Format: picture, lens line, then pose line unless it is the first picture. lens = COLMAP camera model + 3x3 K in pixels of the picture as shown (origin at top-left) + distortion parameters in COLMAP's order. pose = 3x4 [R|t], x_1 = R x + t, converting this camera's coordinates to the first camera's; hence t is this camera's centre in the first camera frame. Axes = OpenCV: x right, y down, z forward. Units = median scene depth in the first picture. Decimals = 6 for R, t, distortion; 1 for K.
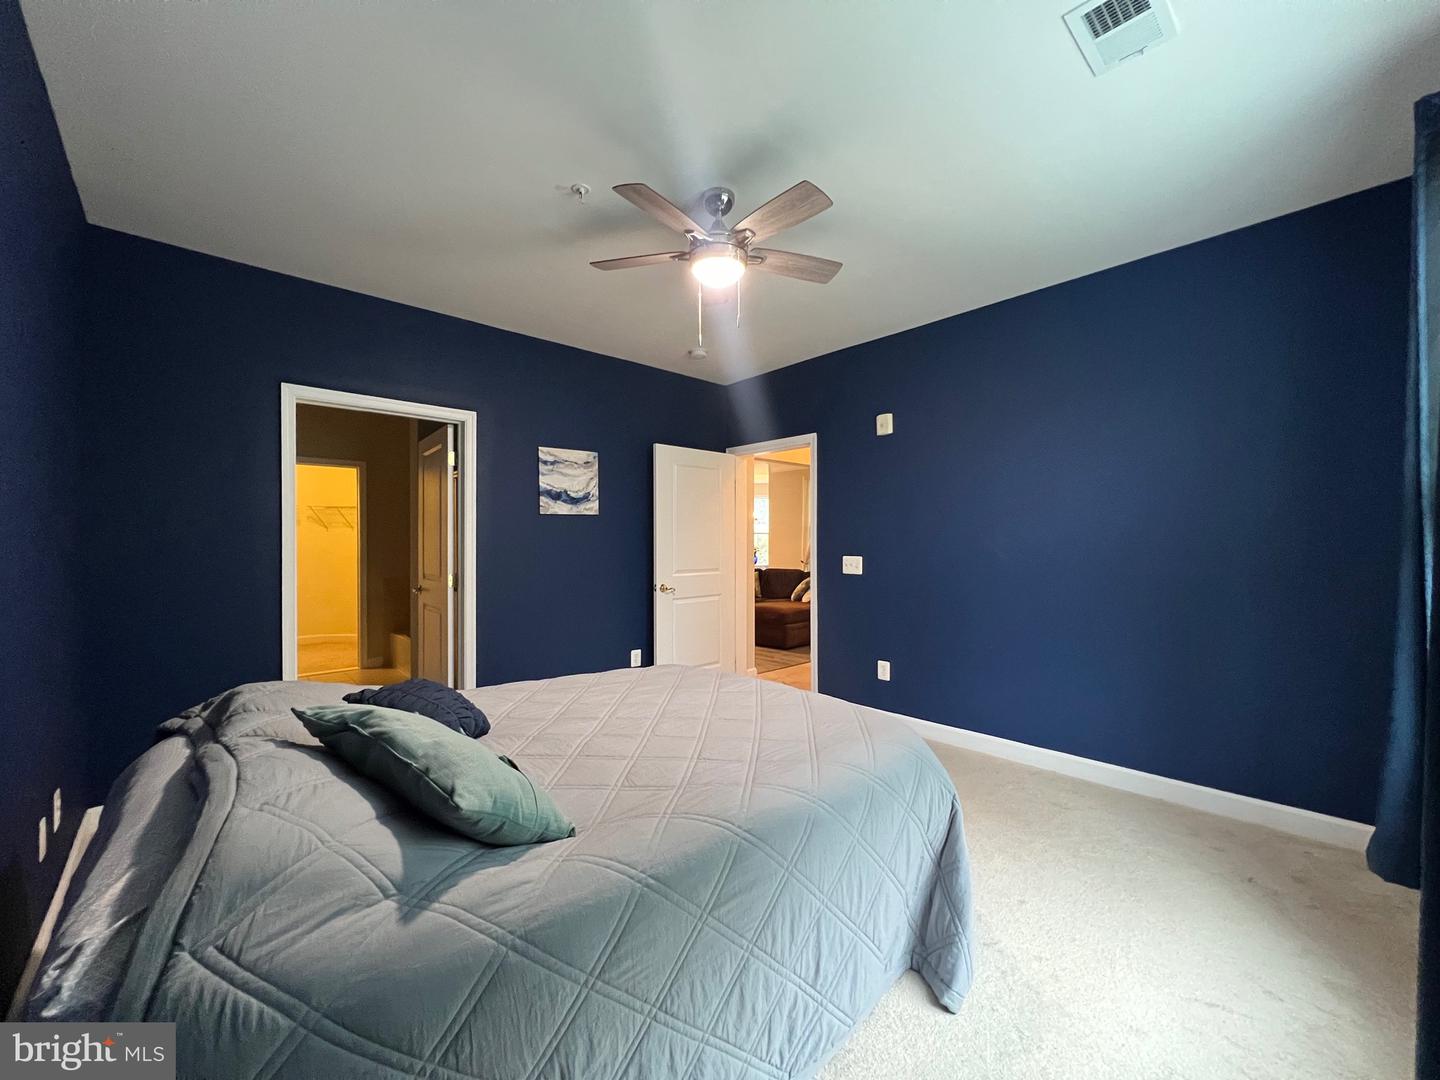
lens RADIAL K [[577.6, 0, 721.3], [0, 577.6, 536.0], [0, 0, 1]] dist [0.002193, 0.000008]
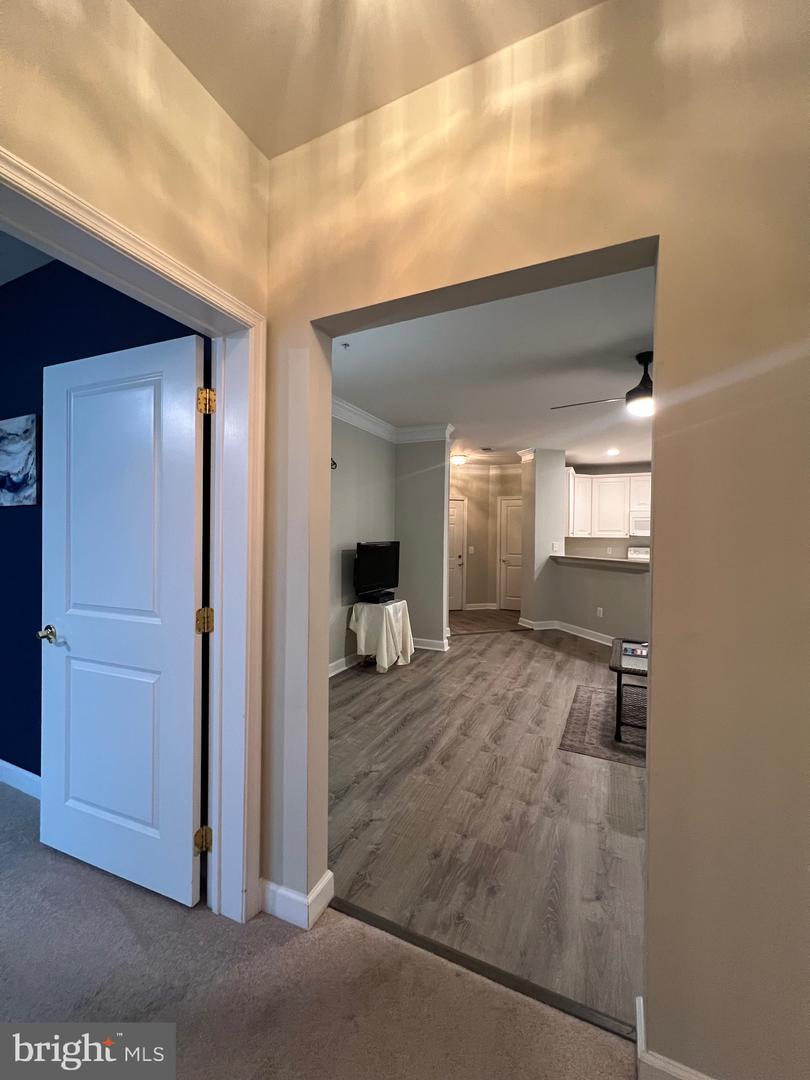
lens RADIAL K [[433.2, 0, 406.5], [0, 433.2, 538.8], [0, 0, 1]] dist [0.002193, 0.000008]
pose [[0.378144, 0.011433, -0.925676, 0.434265], [-0.008027, 0.999927, 0.009071, -0.004418], [0.925712, 0.004001, 0.378208, 1.236490]]
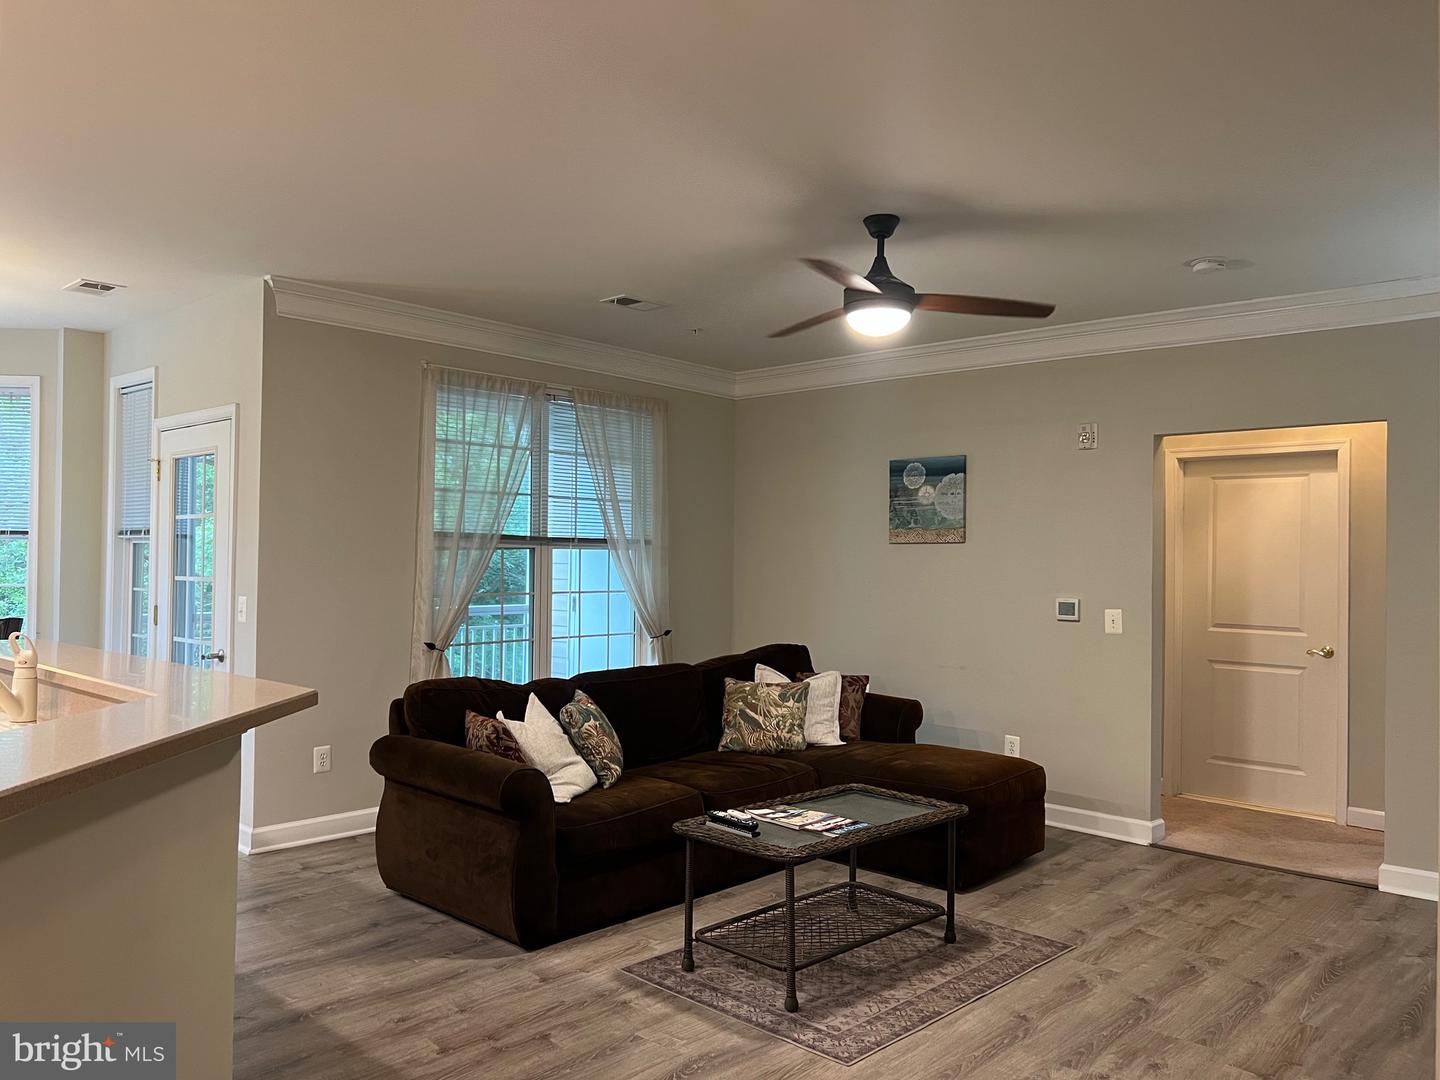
lens RADIAL K [[1086.6, 0, 720.0], [0, 1086.6, 540.0], [0, 0, 1]] dist [0.047996, -0.046824]
pose [[-0.069434, 0.020524, 0.997375, -1.059555], [-0.018645, 0.999587, -0.021868, -0.009571], [-0.997412, -0.020115, -0.069022, 2.103520]]
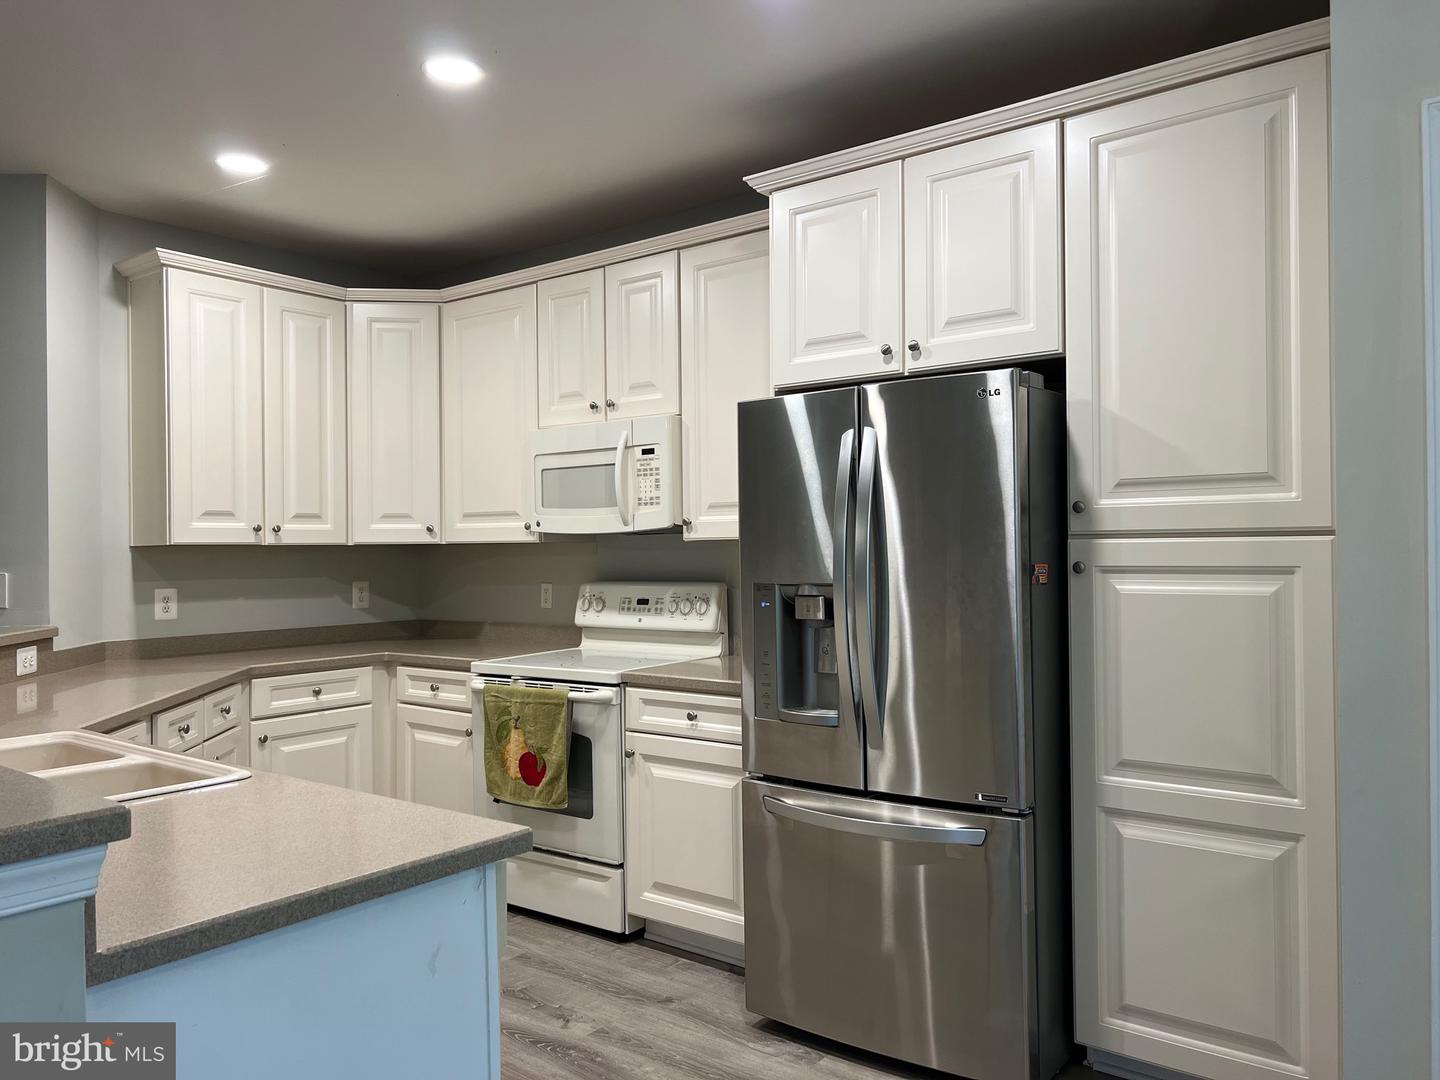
lens RADIAL K [[1086.6, 0, 720.0], [0, 1086.6, 540.0], [0, 0, 1]] dist [0.047996, -0.046824]
pose [[0.155635, -0.004140, -0.987806, 0.196646], [0.013862, 0.999902, -0.002007, 0.002598], [0.987717, -0.013381, 0.155677, 2.783174]]
